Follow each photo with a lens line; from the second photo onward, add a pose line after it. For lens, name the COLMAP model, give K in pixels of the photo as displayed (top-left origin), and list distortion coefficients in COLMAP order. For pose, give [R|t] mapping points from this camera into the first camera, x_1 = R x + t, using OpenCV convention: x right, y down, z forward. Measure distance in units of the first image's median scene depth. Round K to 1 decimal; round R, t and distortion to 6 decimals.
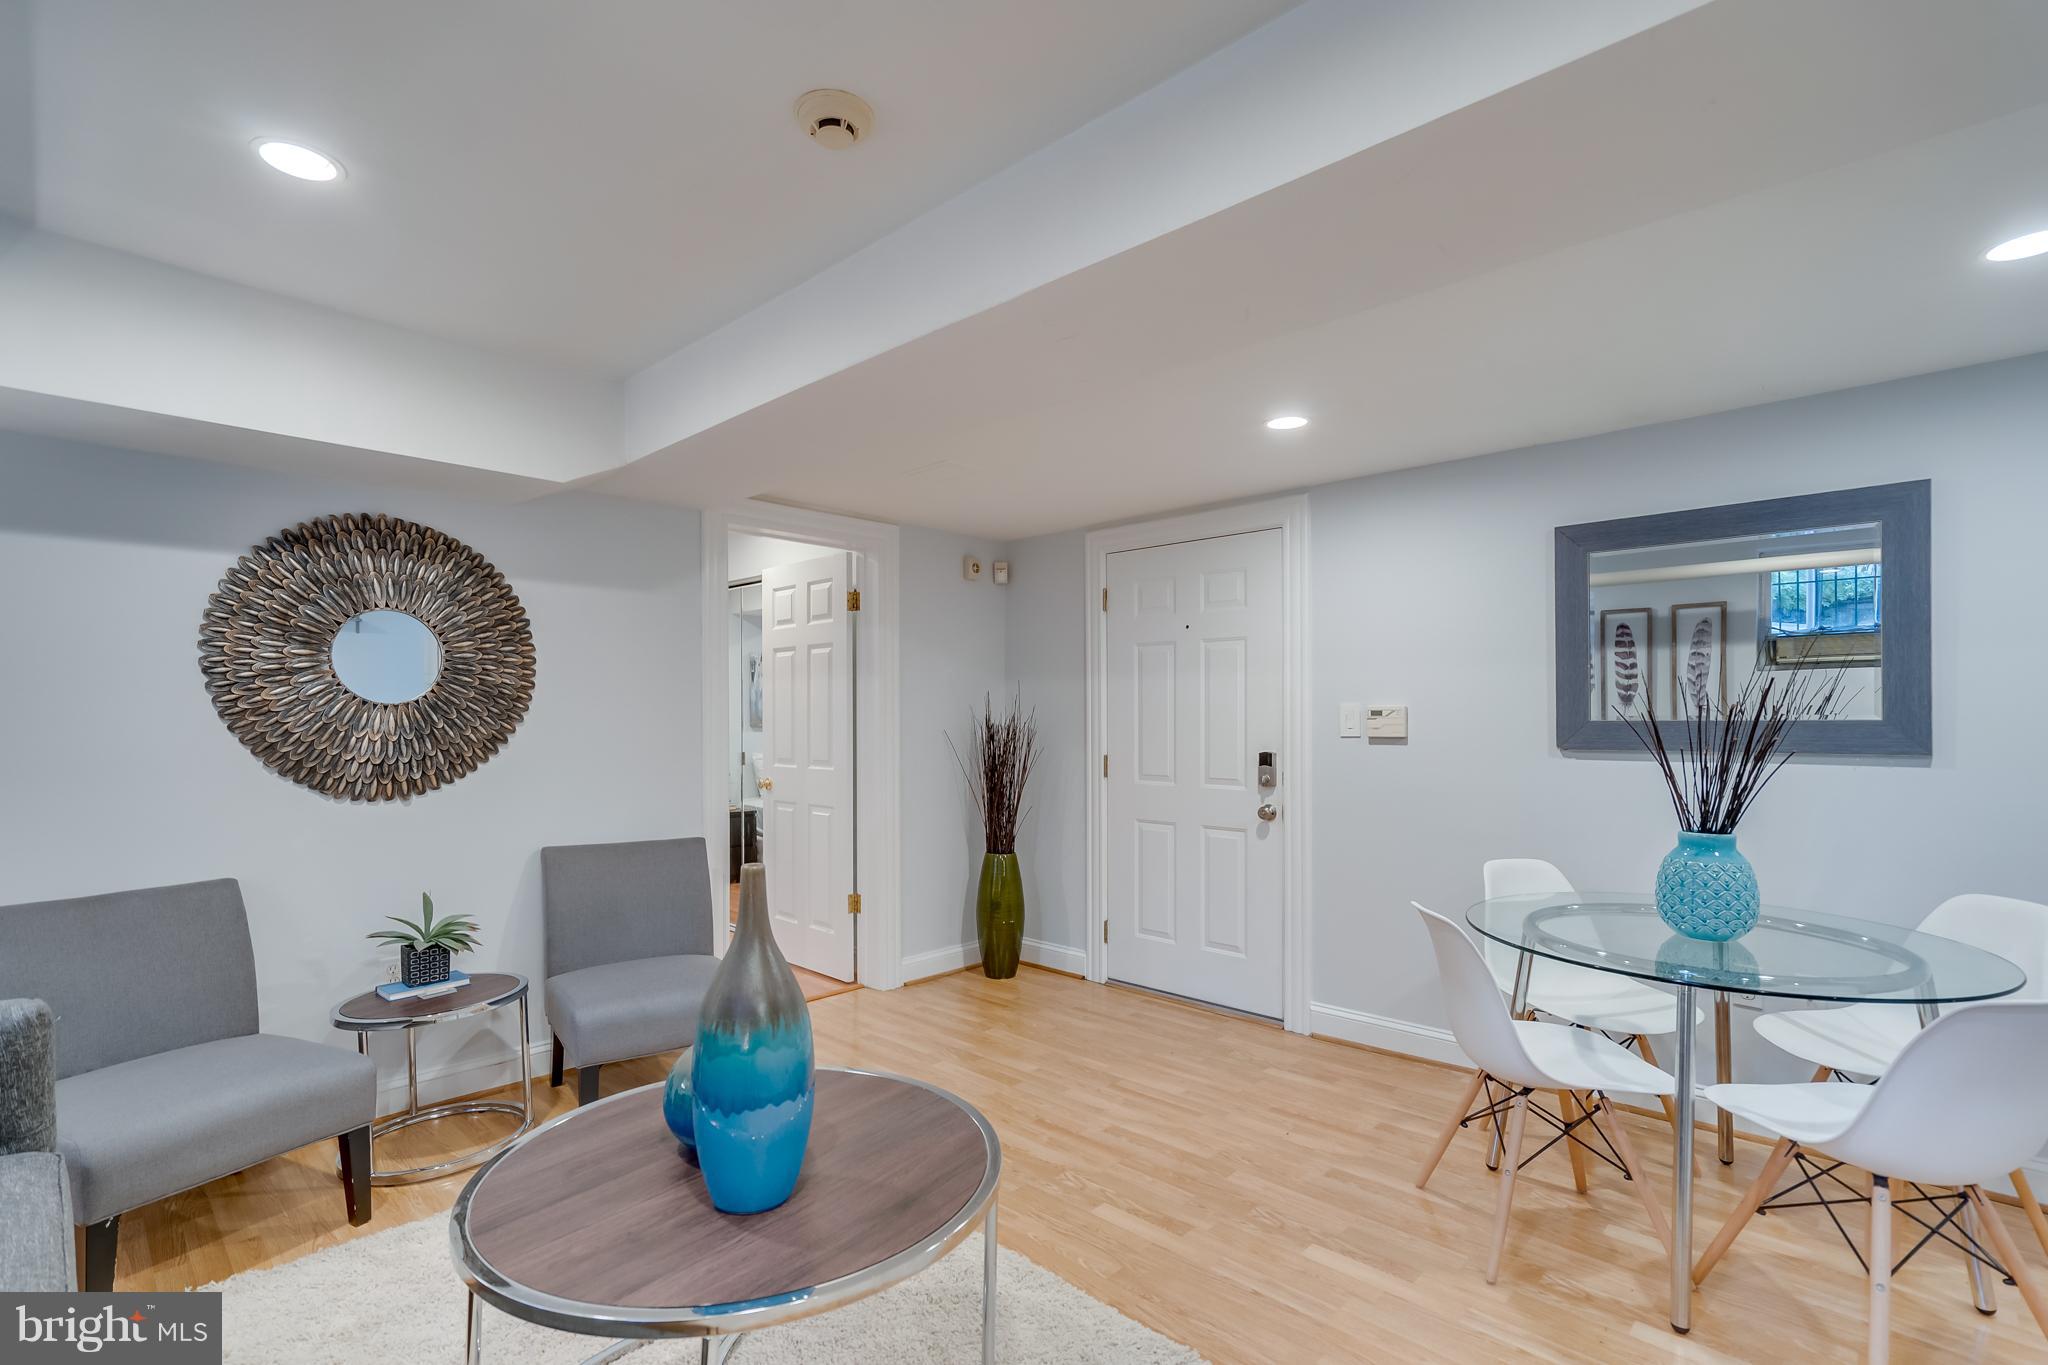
lens RADIAL K [[933.9, 0, 1011.2], [0, 933.9, 719.2], [0, 0, 1]] dist [-0.008254, 0.002510]
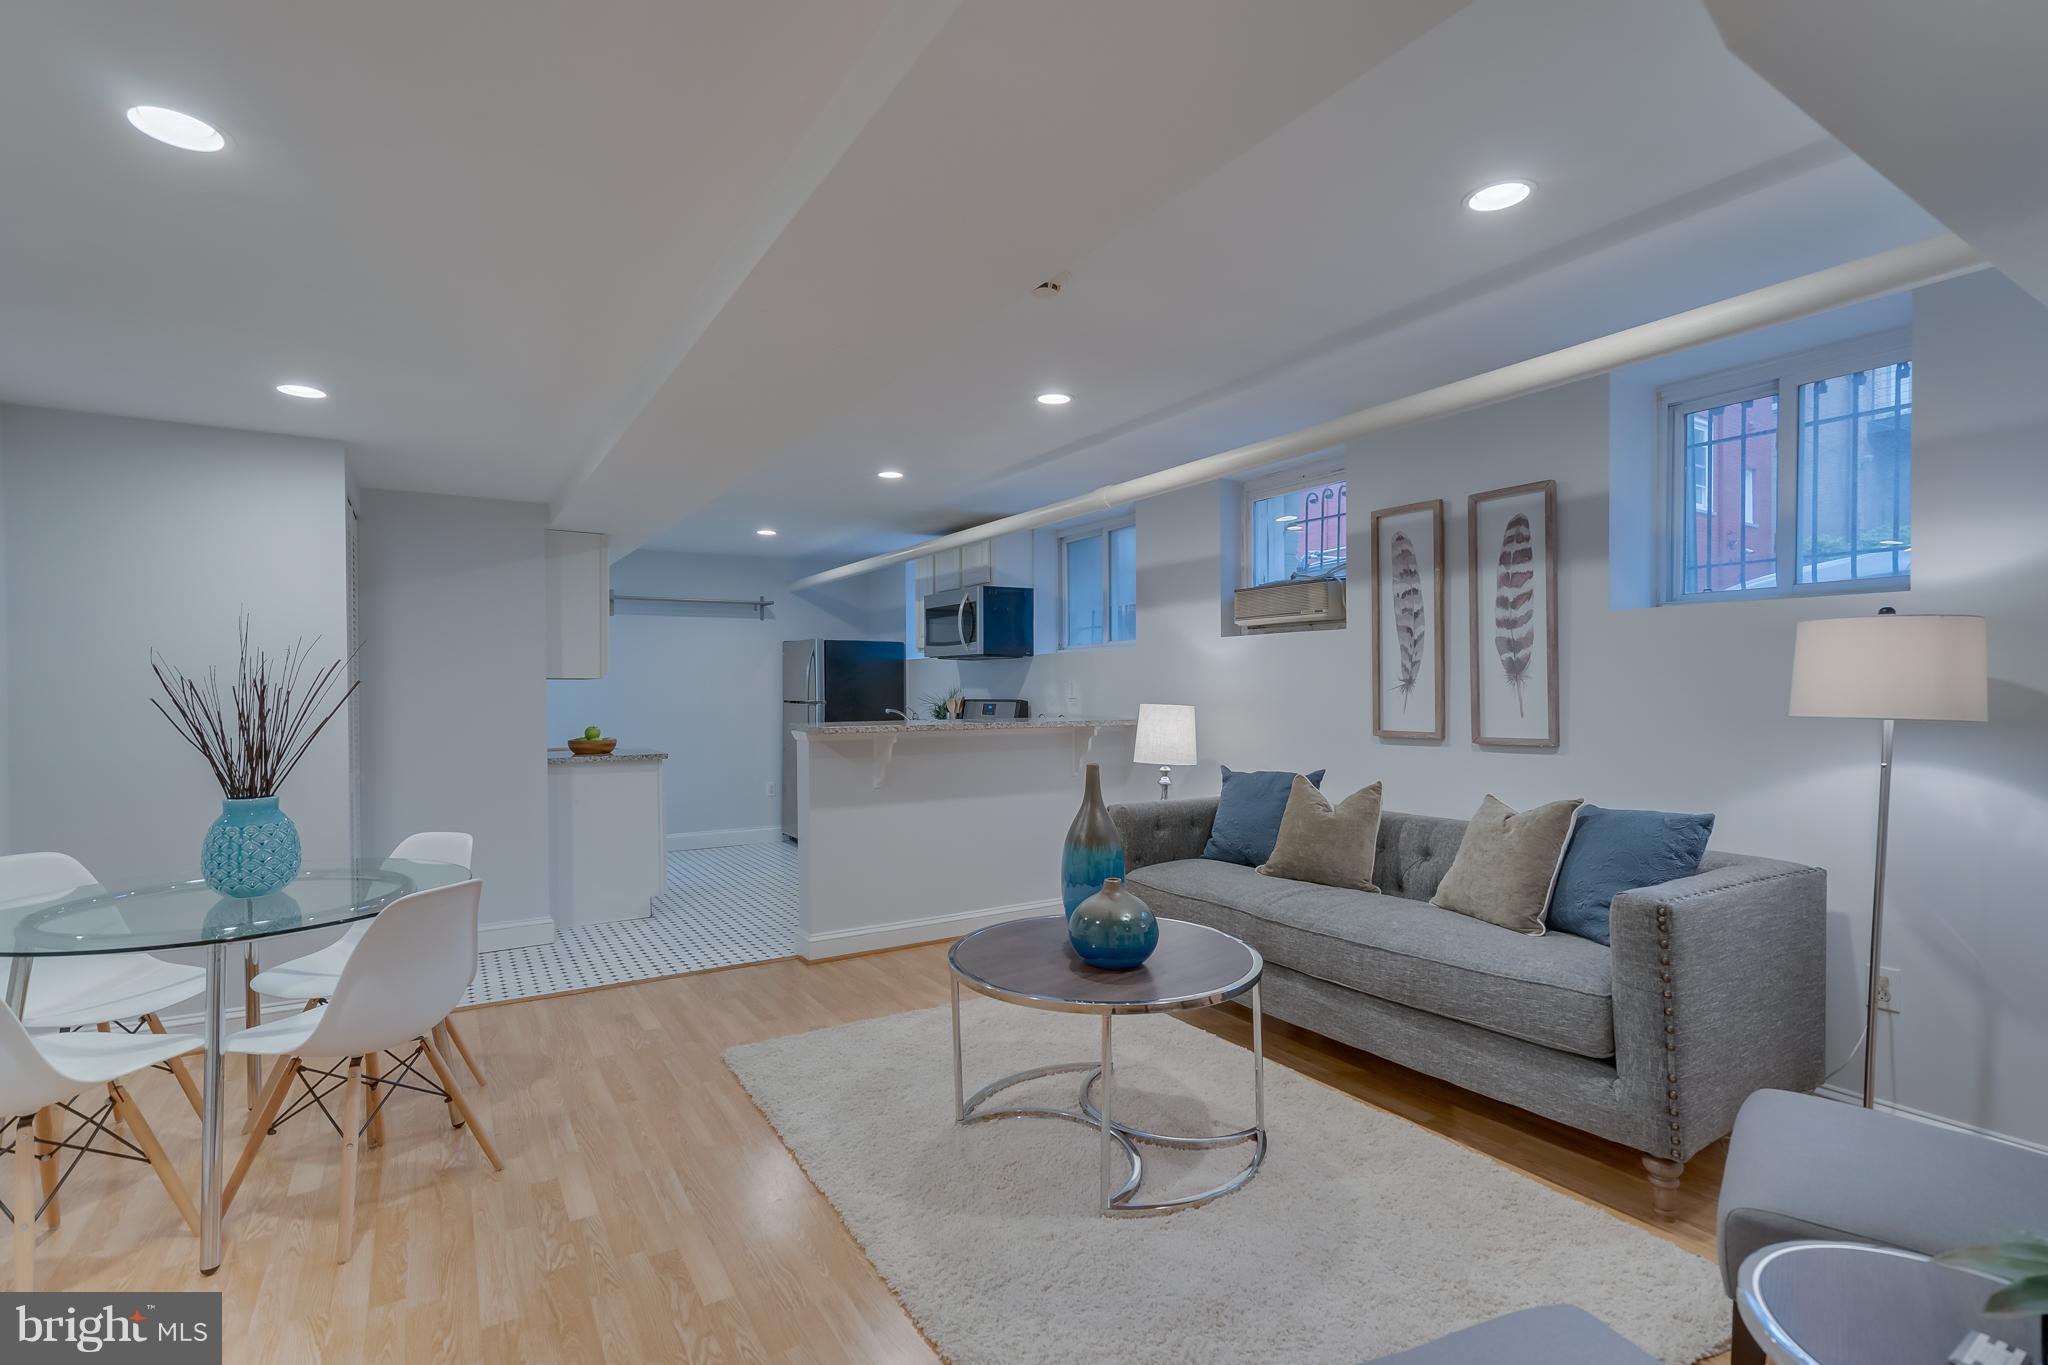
lens RADIAL K [[933.9, 0, 1022.1], [0, 933.9, 694.9], [0, 0, 1]] dist [-0.008254, 0.002510]
pose [[-0.969444, 0.004810, 0.245267, -0.291902], [0.008878, 0.999841, 0.015482, -0.004309], [-0.245154, 0.017187, -0.969332, 1.381217]]
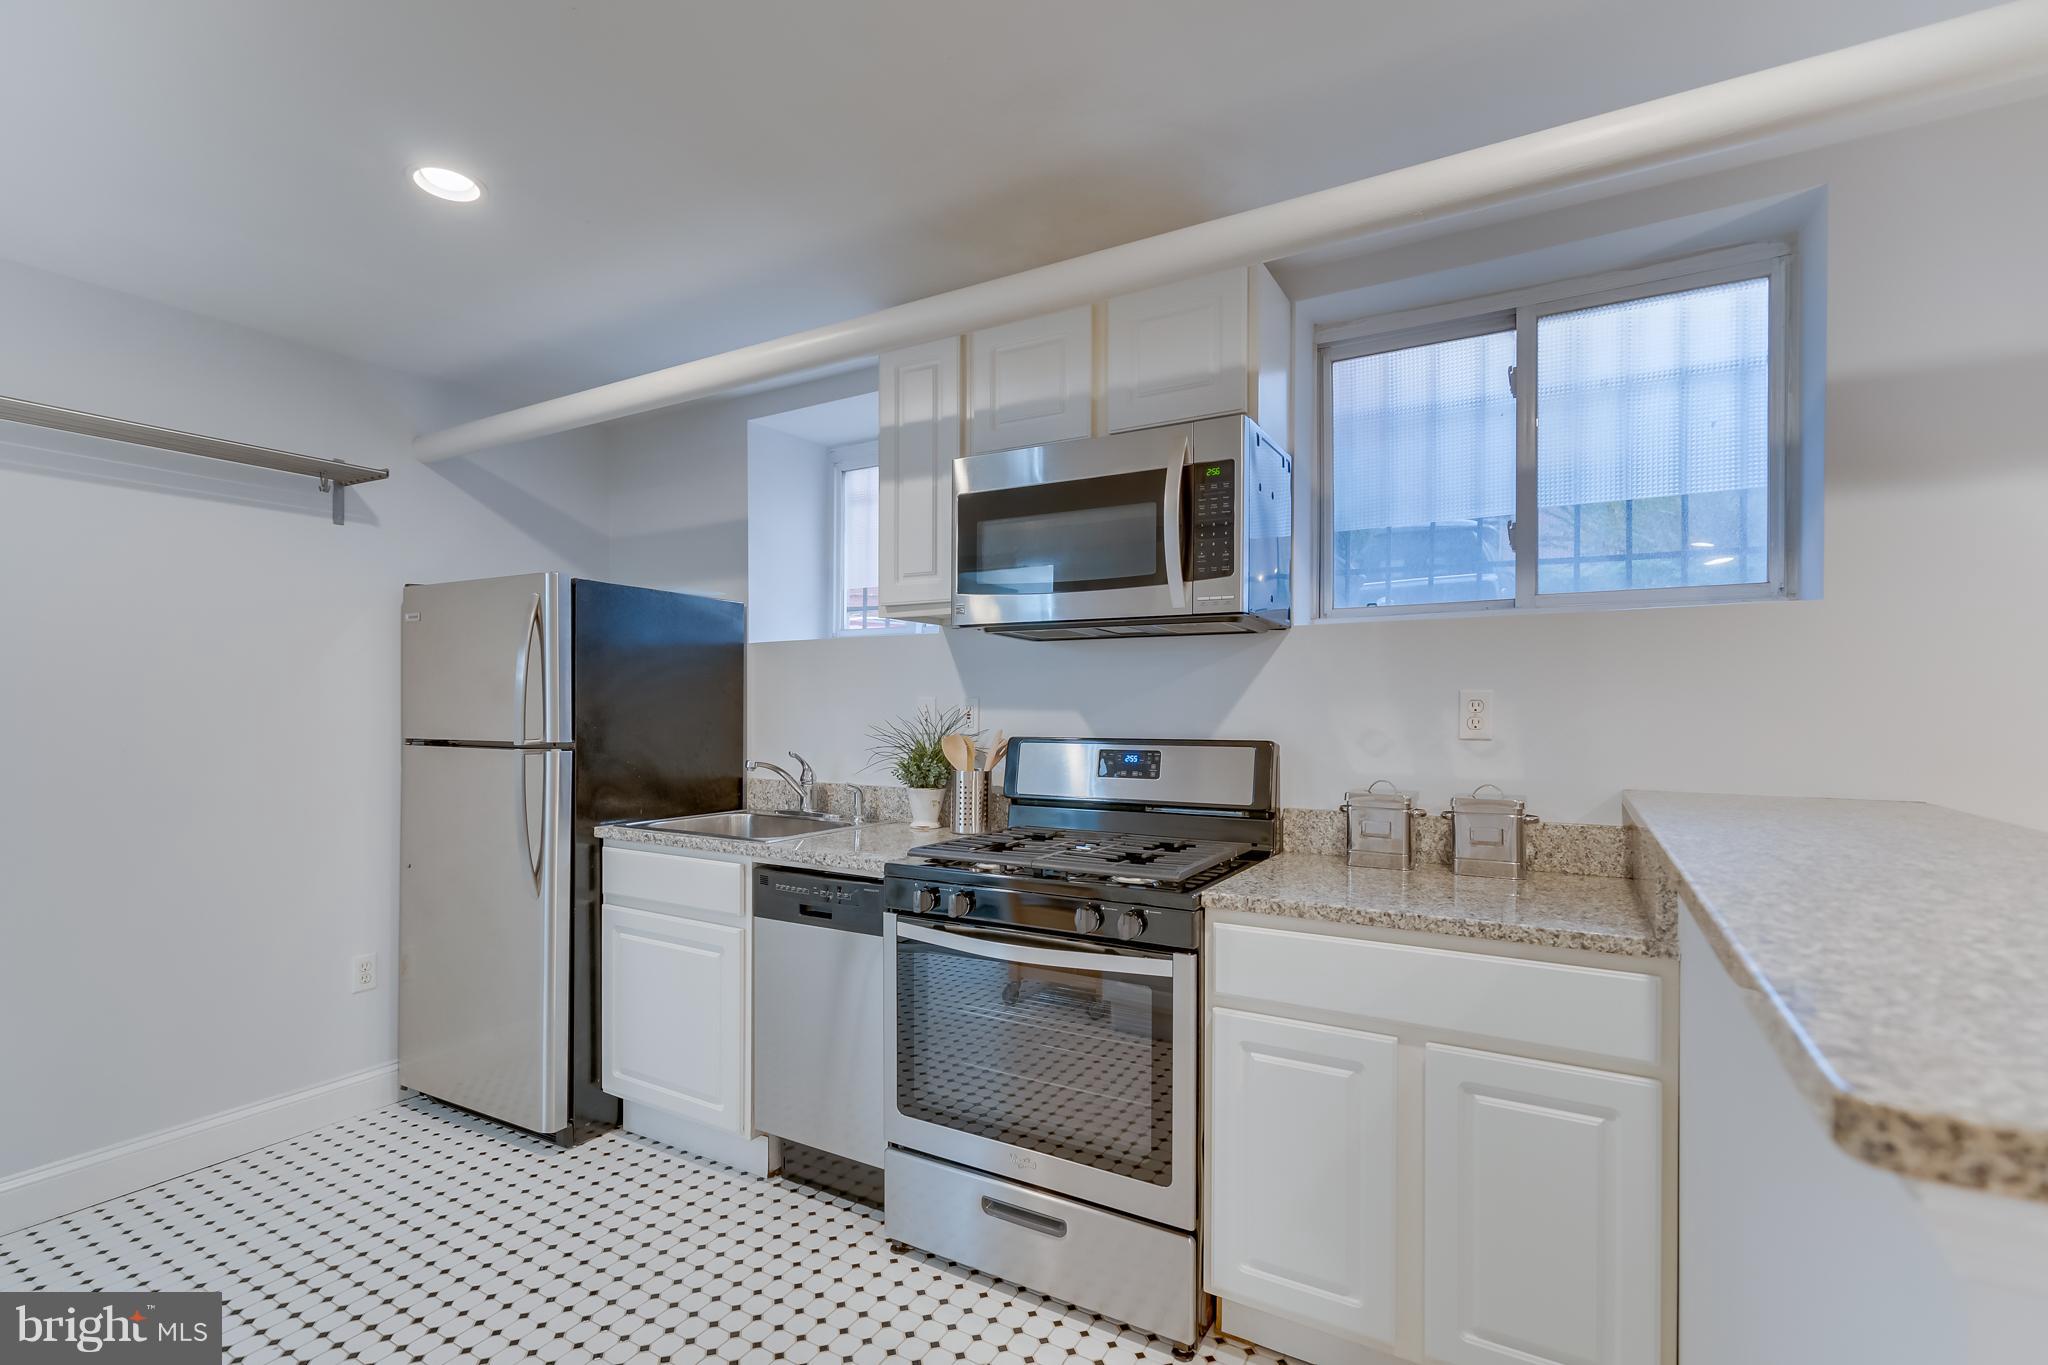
lens RADIAL K [[933.9, 0, 1023.4], [0, 933.9, 714.5], [0, 0, 1]] dist [-0.008254, 0.002510]
pose [[-0.973862, 0.002416, -0.227128, 0.589717], [-0.001253, 0.999871, 0.016007, 0.003260], [0.227137, 0.015873, -0.973733, 0.117398]]
